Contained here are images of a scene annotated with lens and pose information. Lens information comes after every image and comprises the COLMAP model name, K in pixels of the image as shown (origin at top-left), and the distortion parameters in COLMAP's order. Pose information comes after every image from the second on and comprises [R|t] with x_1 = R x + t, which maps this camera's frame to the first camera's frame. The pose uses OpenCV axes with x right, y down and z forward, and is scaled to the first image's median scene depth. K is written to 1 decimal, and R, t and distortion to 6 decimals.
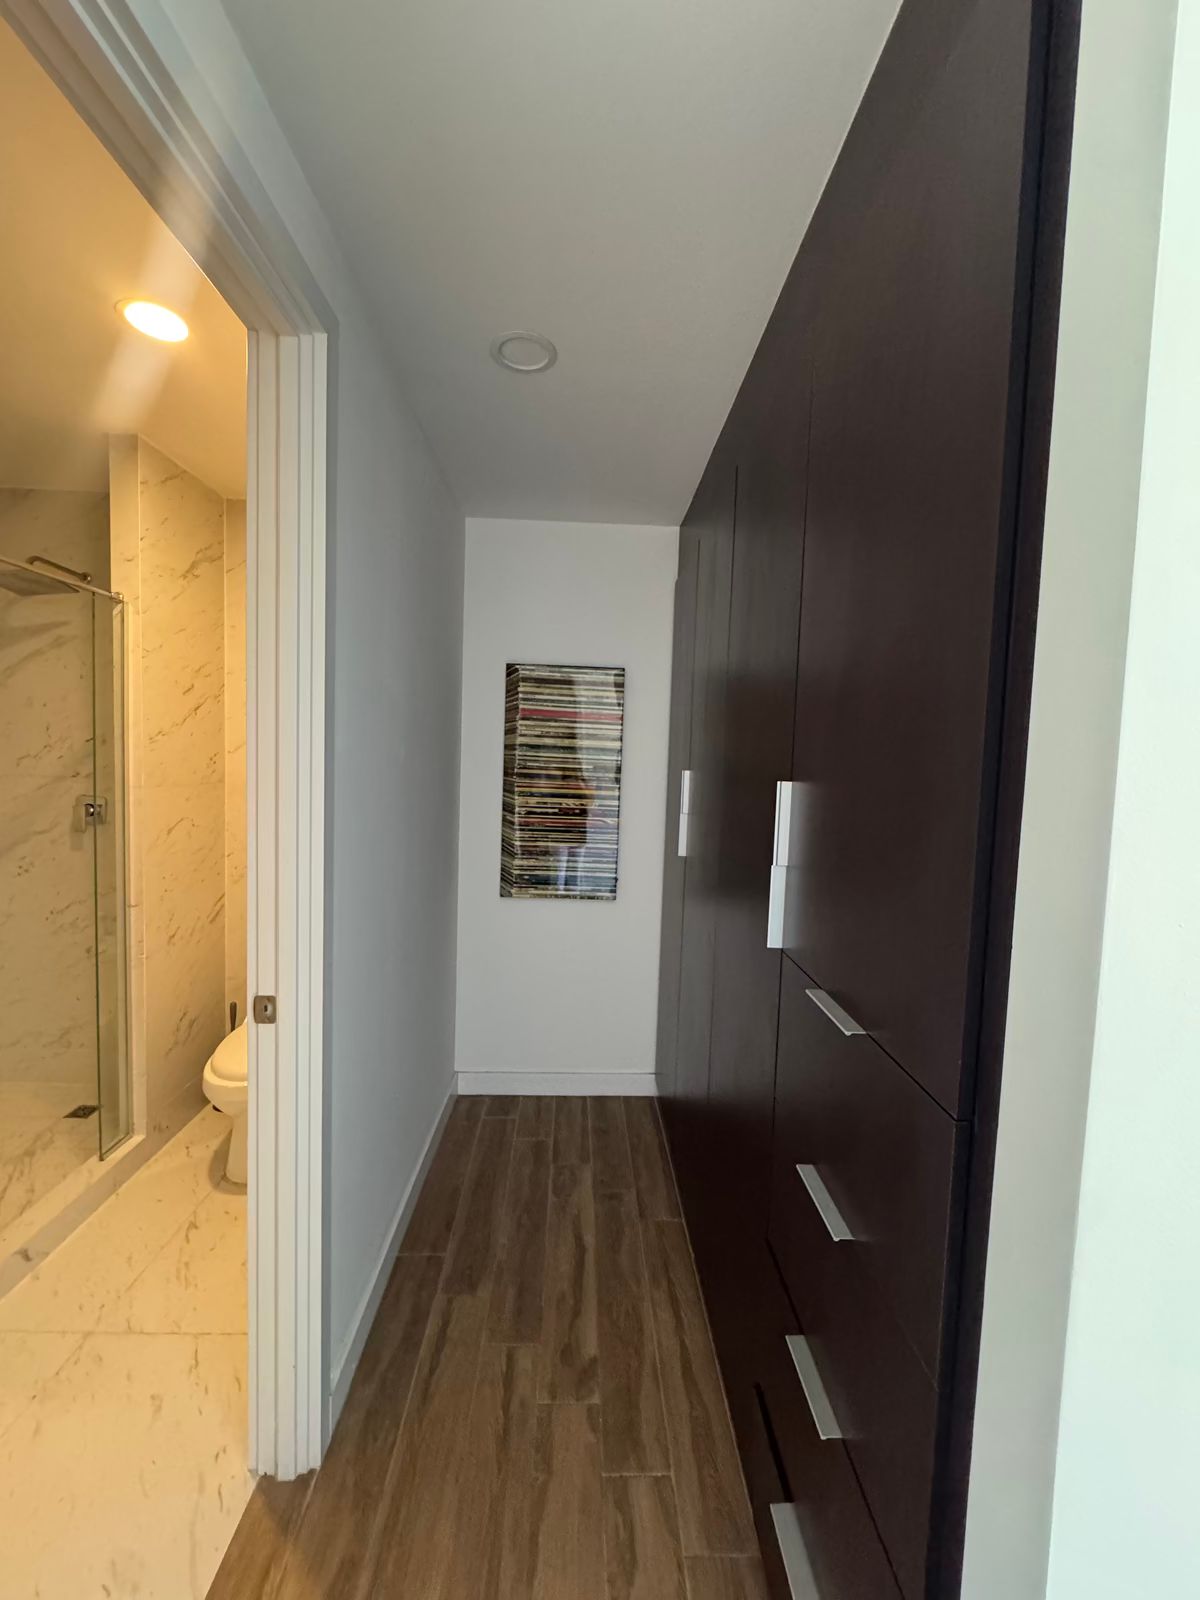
lens RADIAL K [[641.1, 0, 603.1], [0, 641.1, 802.1], [0, 0, 1]] dist [-0.003882, 0.000268]
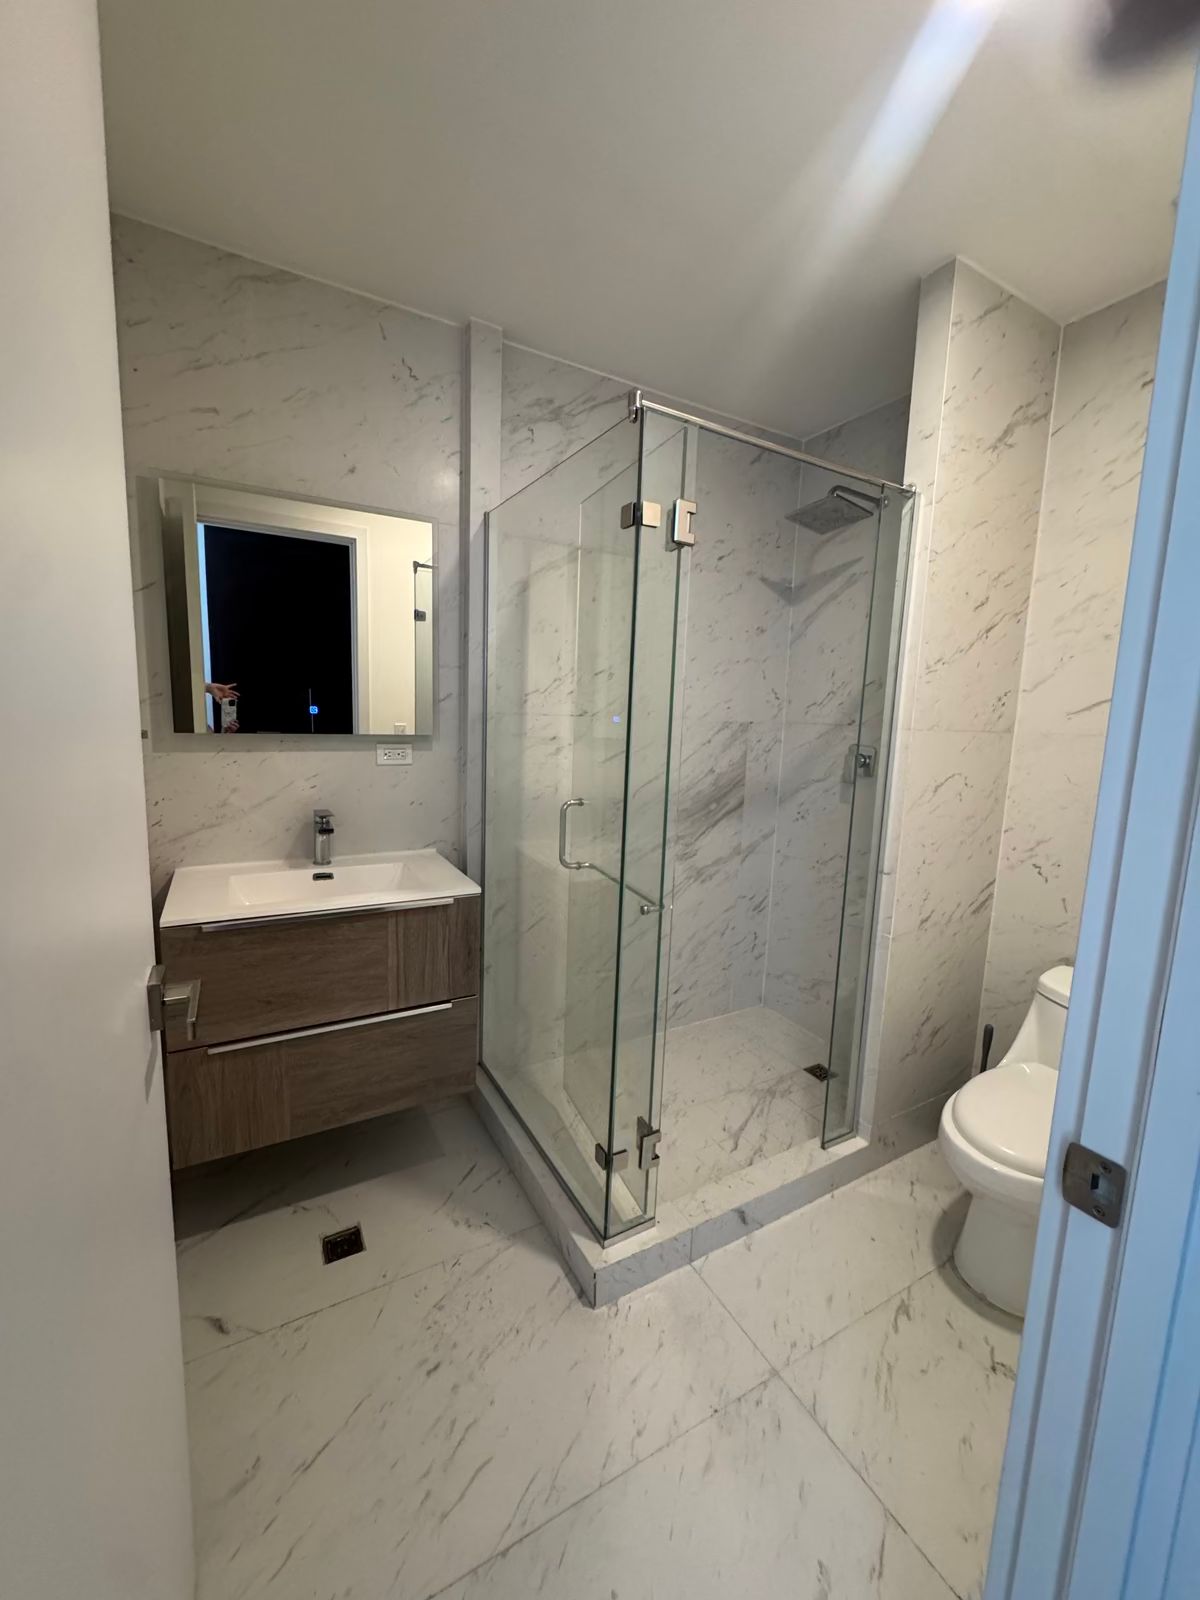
lens RADIAL K [[641.1, 0, 602.2], [0, 641.1, 797.0], [0, 0, 1]] dist [-0.003882, 0.000268]
pose [[0.467208, 0.098536, -0.878640, -0.175298], [-0.077016, 0.994529, 0.070580, 0.031848], [0.880787, 0.034694, 0.472241, 0.263462]]
